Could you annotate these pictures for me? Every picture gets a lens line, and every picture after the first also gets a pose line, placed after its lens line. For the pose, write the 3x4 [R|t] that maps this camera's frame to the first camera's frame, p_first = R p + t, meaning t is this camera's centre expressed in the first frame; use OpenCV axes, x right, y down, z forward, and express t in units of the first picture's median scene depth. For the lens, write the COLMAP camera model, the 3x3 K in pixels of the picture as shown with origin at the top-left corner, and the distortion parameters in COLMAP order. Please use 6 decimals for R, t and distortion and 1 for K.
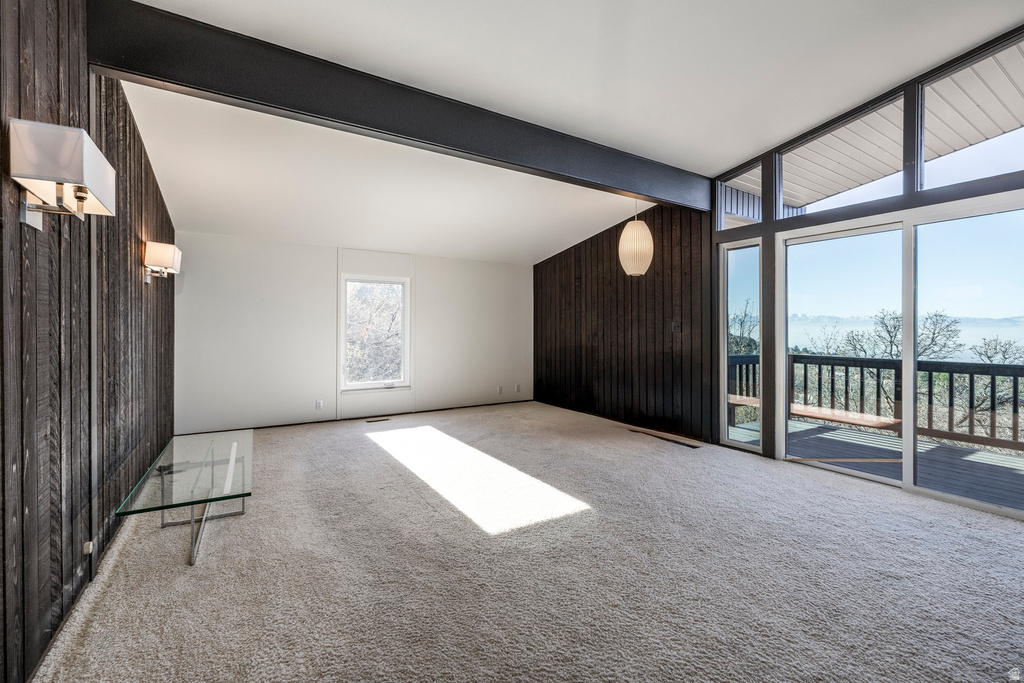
lens RADIAL K [[438.0, 0, 519.5], [0, 438.0, 331.9], [0, 0, 1]] dist [0.001686, -0.001064]
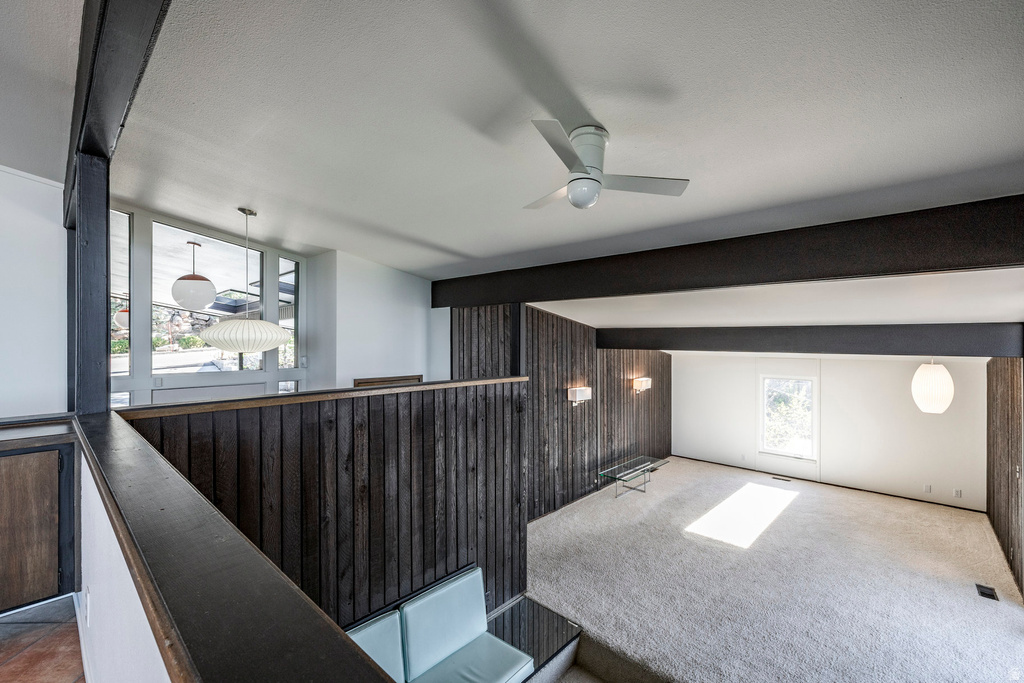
lens RADIAL K [[438.0, 0, 503.2], [0, 438.0, 341.0], [0, 0, 1]] dist [0.001686, -0.001064]
pose [[0.258799, -0.002083, -0.965929, 1.856162], [-0.013365, 0.999894, -0.005737, -0.512184], [0.965839, 0.014394, 0.258744, -0.565500]]
